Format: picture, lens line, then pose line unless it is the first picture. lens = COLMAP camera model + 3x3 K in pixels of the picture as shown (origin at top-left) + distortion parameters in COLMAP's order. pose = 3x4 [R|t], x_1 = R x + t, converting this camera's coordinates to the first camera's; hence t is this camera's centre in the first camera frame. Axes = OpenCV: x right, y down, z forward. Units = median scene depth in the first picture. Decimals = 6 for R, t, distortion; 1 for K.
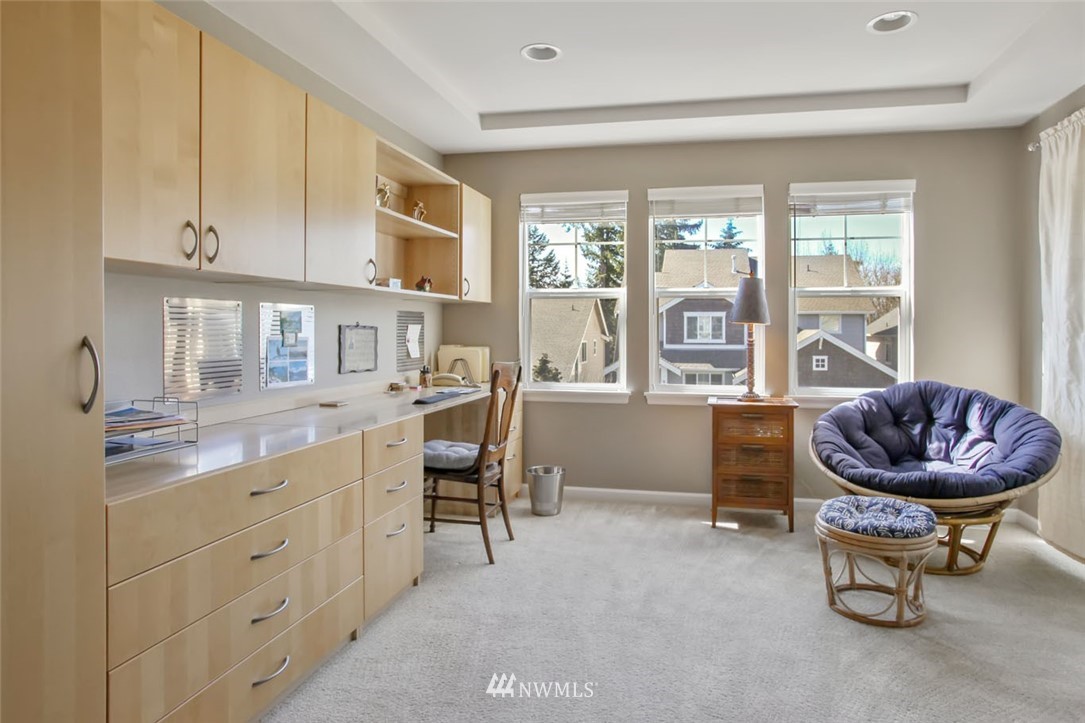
lens RADIAL K [[614.8, 0, 568.2], [0, 614.8, 333.9], [0, 0, 1]] dist [-0.020614, 0.001338]
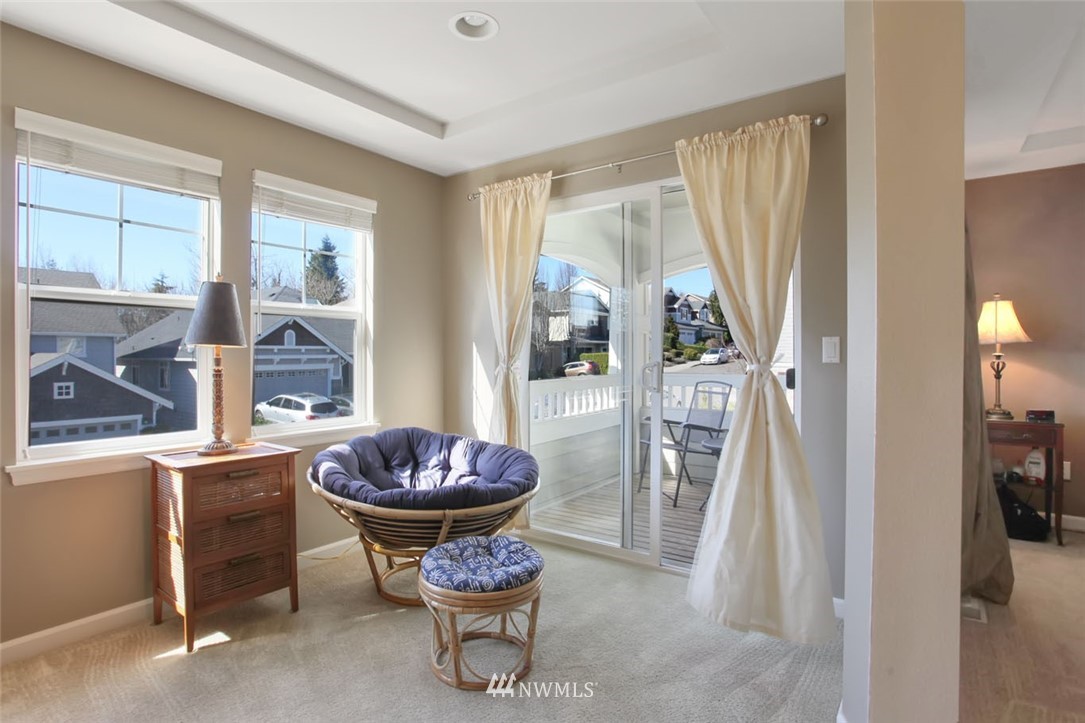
lens RADIAL K [[554.6, 0, 541.7], [0, 554.6, 352.4], [0, 0, 1]] dist [-0.069047, 0.025837]
pose [[0.407053, -0.000278, 0.913404, -0.136926], [0.007351, 0.999969, -0.002972, -0.004515], [-0.913375, 0.007924, 0.407042, 0.412419]]
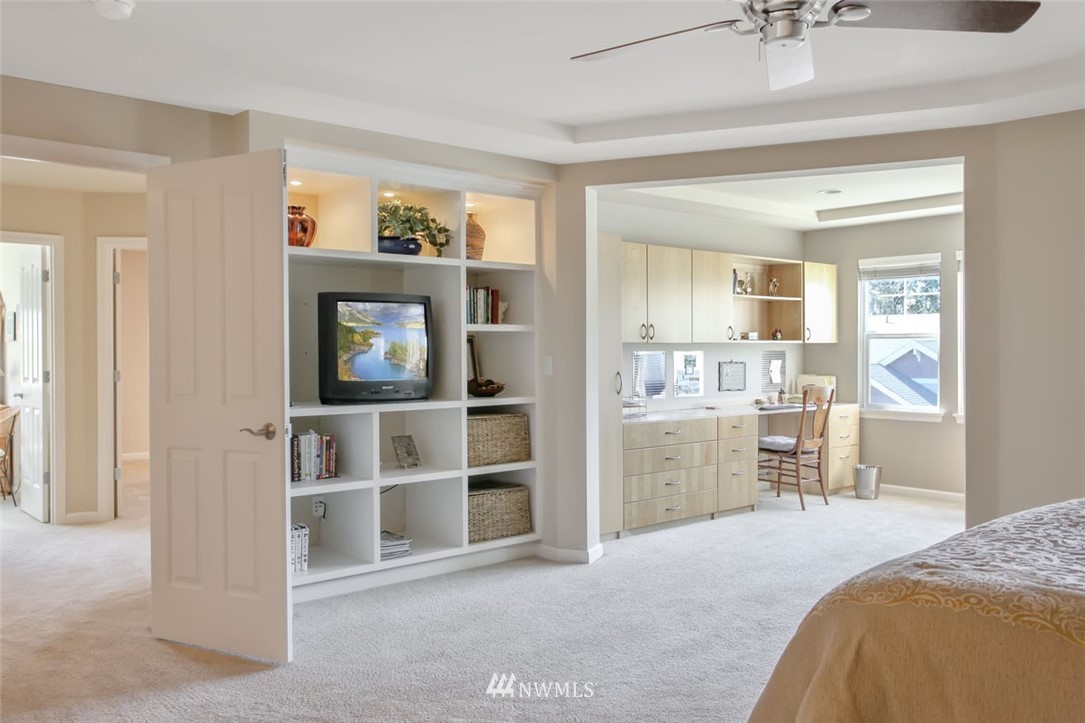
lens RADIAL K [[885.0, 0, 542.9], [0, 885.0, 355.3], [0, 0, 1]] dist [-0.002474, -0.000275]
pose [[0.796335, -0.003244, -0.604847, 0.636781], [0.002516, 0.999995, -0.002051, -0.026162], [0.604850, 0.000112, 0.796339, -1.096198]]
